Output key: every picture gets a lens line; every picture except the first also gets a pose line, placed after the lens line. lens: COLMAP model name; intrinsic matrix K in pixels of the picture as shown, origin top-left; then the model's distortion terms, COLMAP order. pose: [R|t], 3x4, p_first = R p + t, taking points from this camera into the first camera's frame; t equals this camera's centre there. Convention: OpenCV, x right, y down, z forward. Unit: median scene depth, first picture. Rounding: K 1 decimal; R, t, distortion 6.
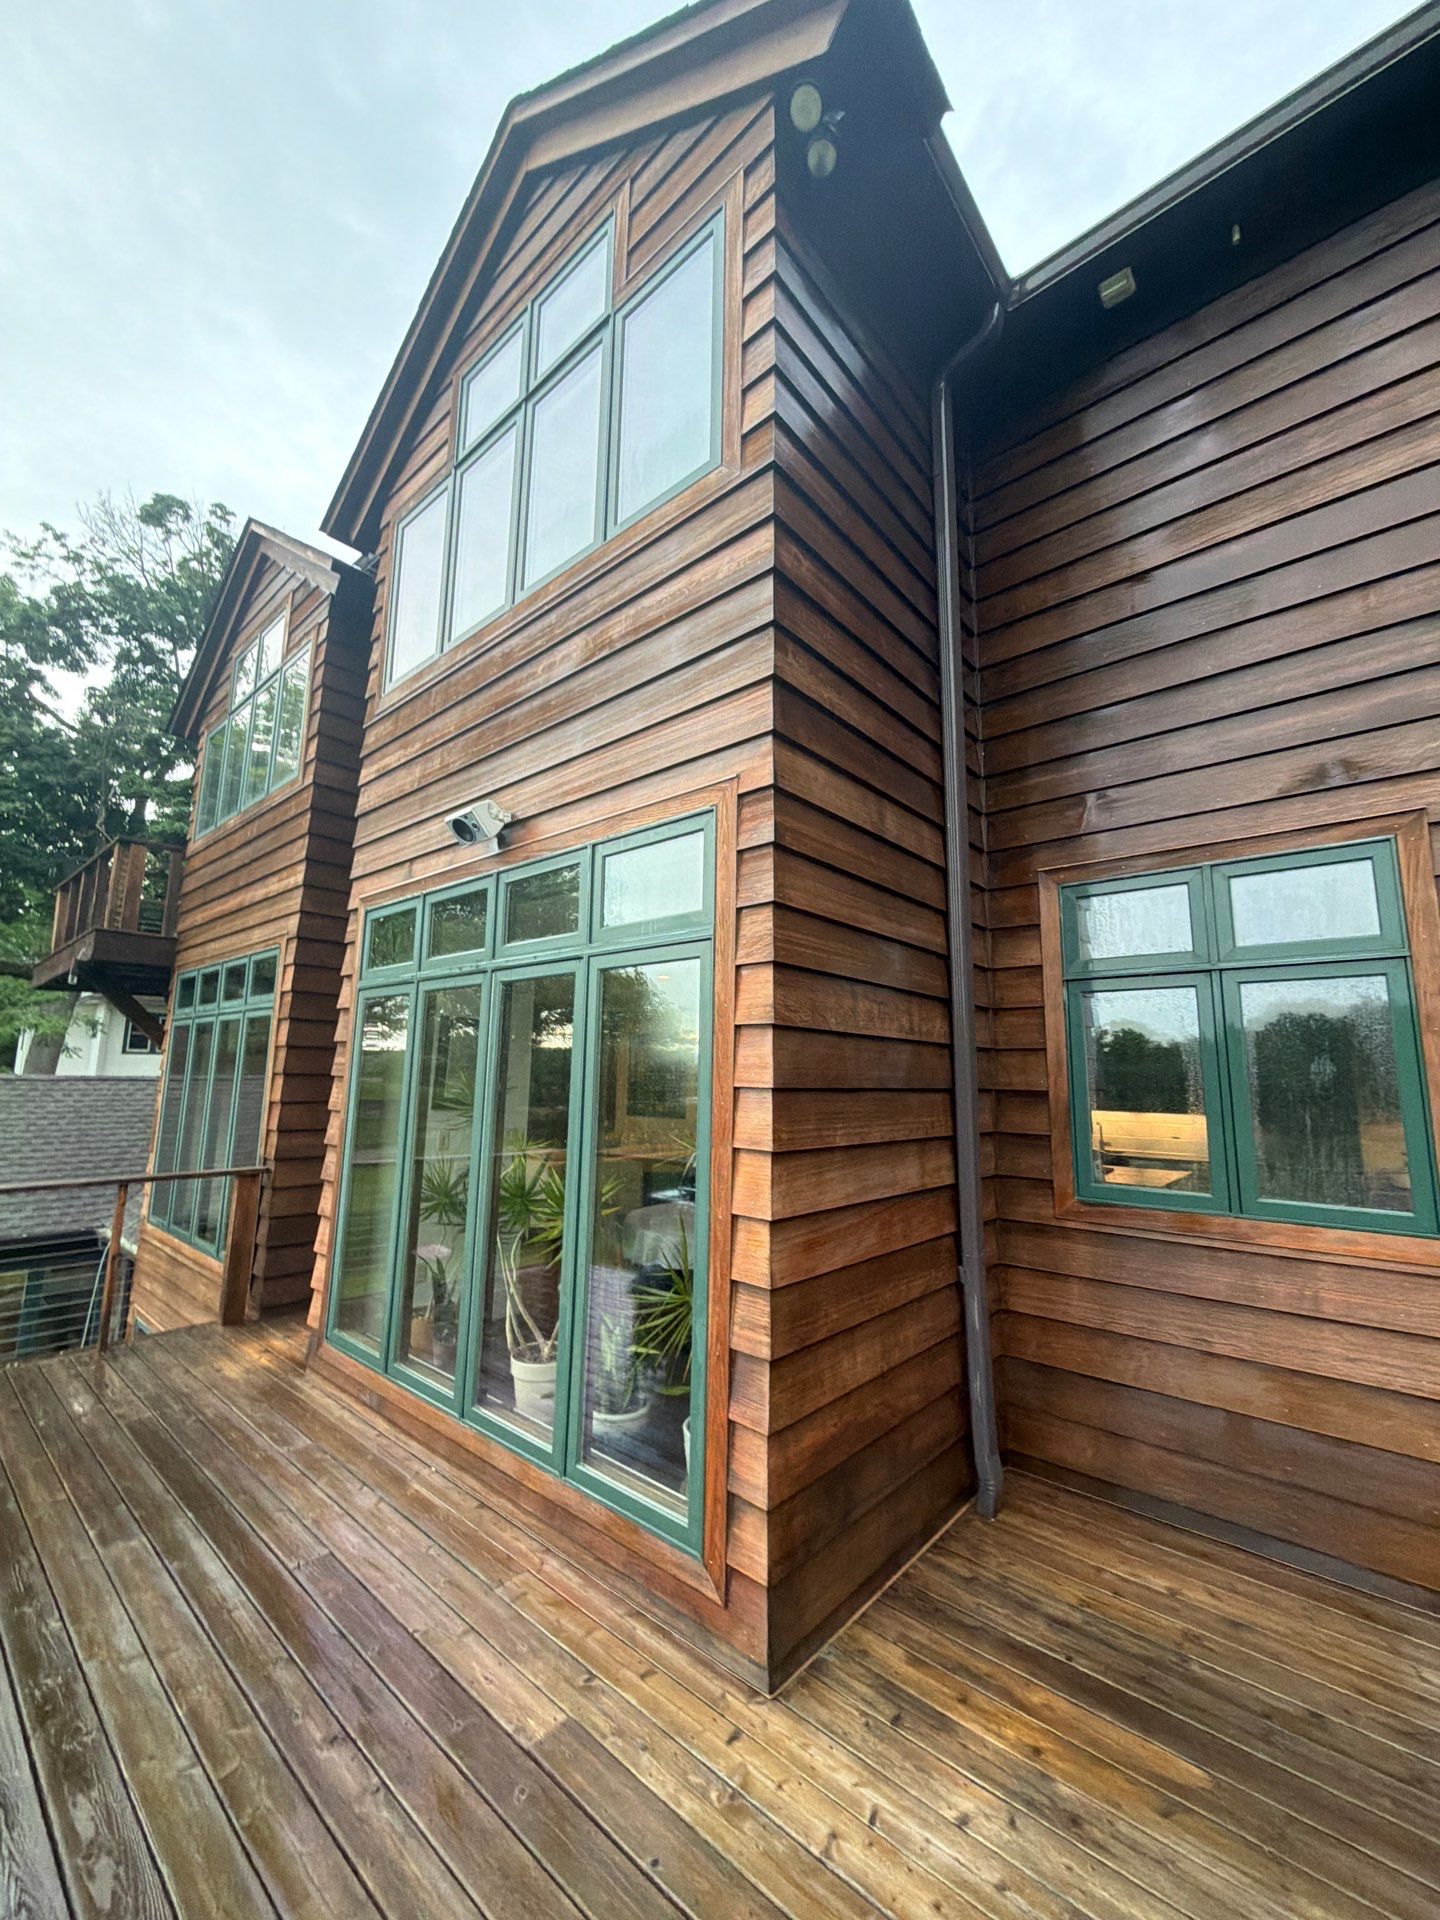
lens RADIAL K [[759.5, 0, 722.9], [0, 759.5, 962.0], [0, 0, 1]] dist [0.001041, 0.000138]
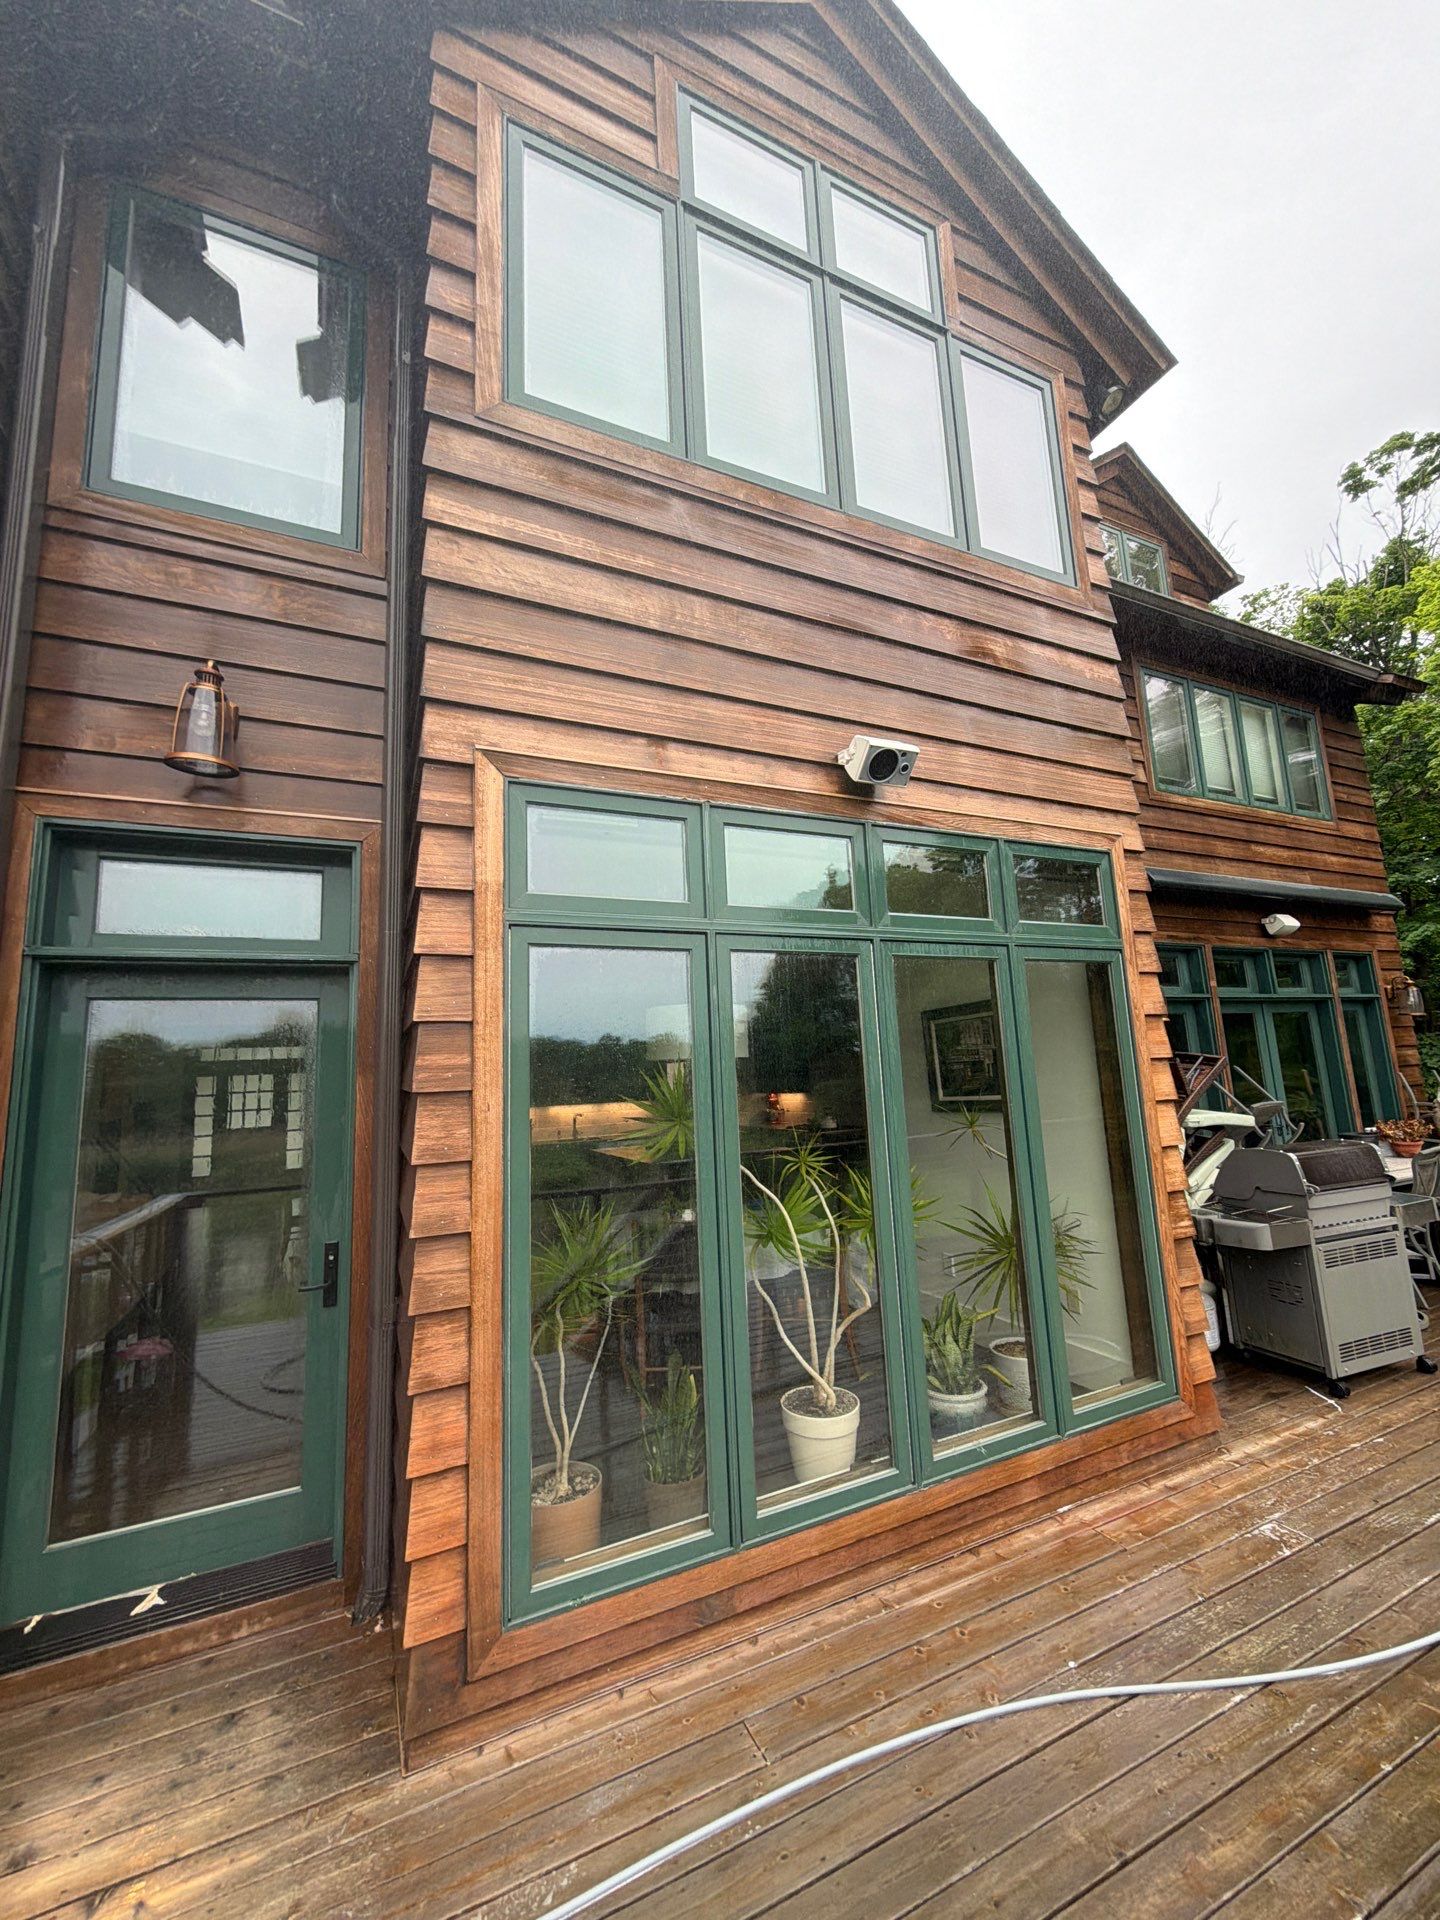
lens RADIAL K [[759.5, 0, 724.1], [0, 759.5, 961.8], [0, 0, 1]] dist [0.001041, 0.000138]
pose [[0.400410, 0.101473, 0.910700, -1.188388], [-0.084801, 0.993688, -0.073435, 0.115592], [-0.912404, -0.047824, 0.406488, 0.856118]]
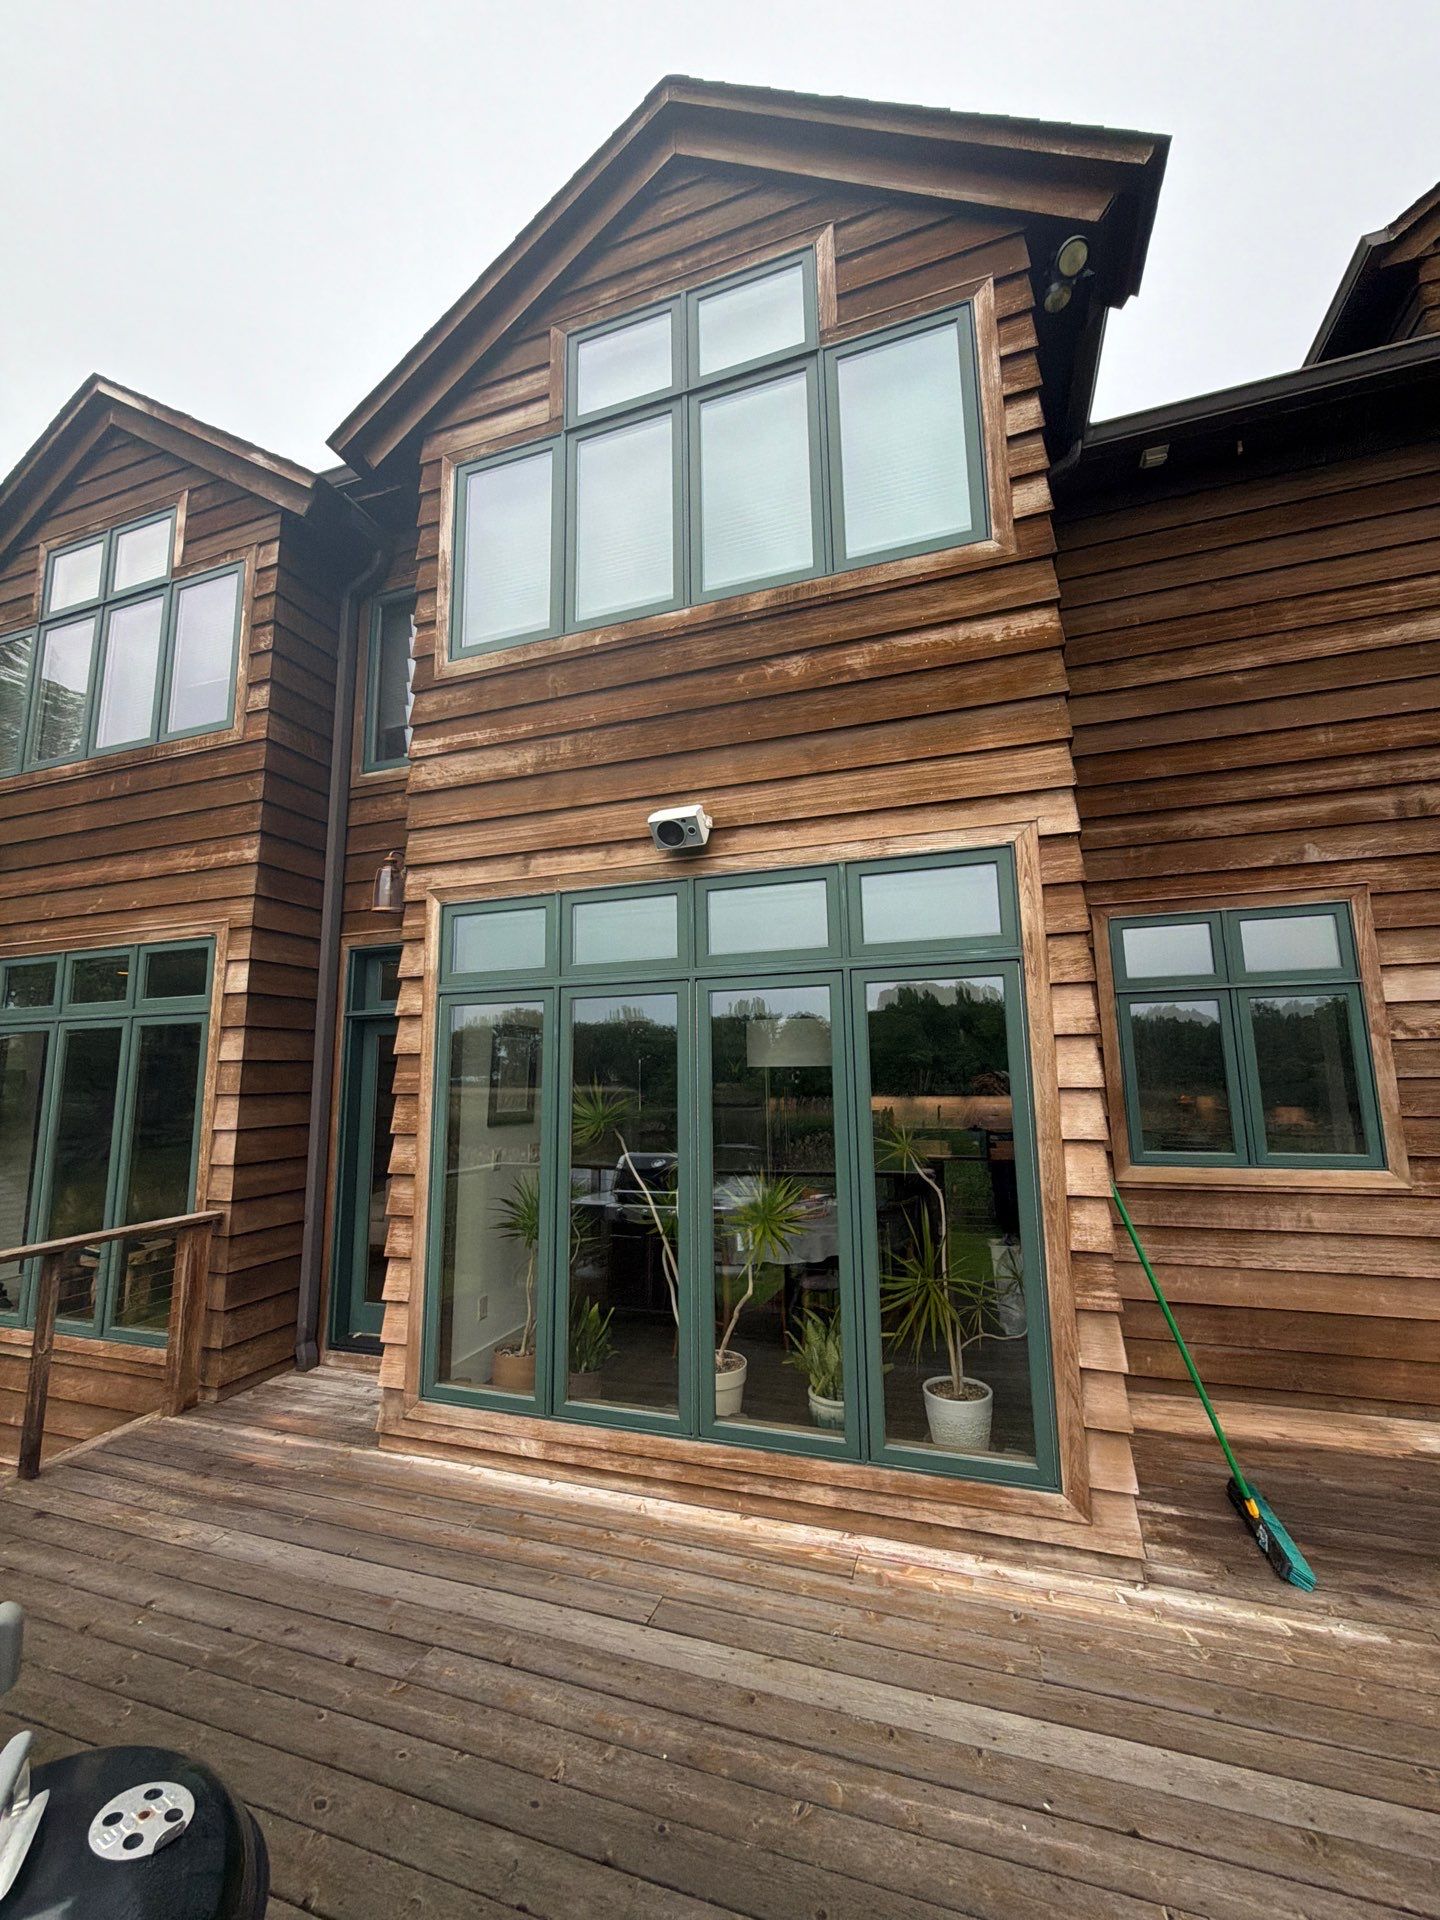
lens RADIAL K [[759.5, 0, 723.8], [0, 759.5, 964.6], [0, 0, 1]] dist [0.001041, 0.000138]
pose [[0.923983, 0.021900, 0.381806, -0.676806], [-0.024949, 0.999684, 0.003038, -0.012851], [-0.381619, -0.012332, 0.924238, 0.085084]]
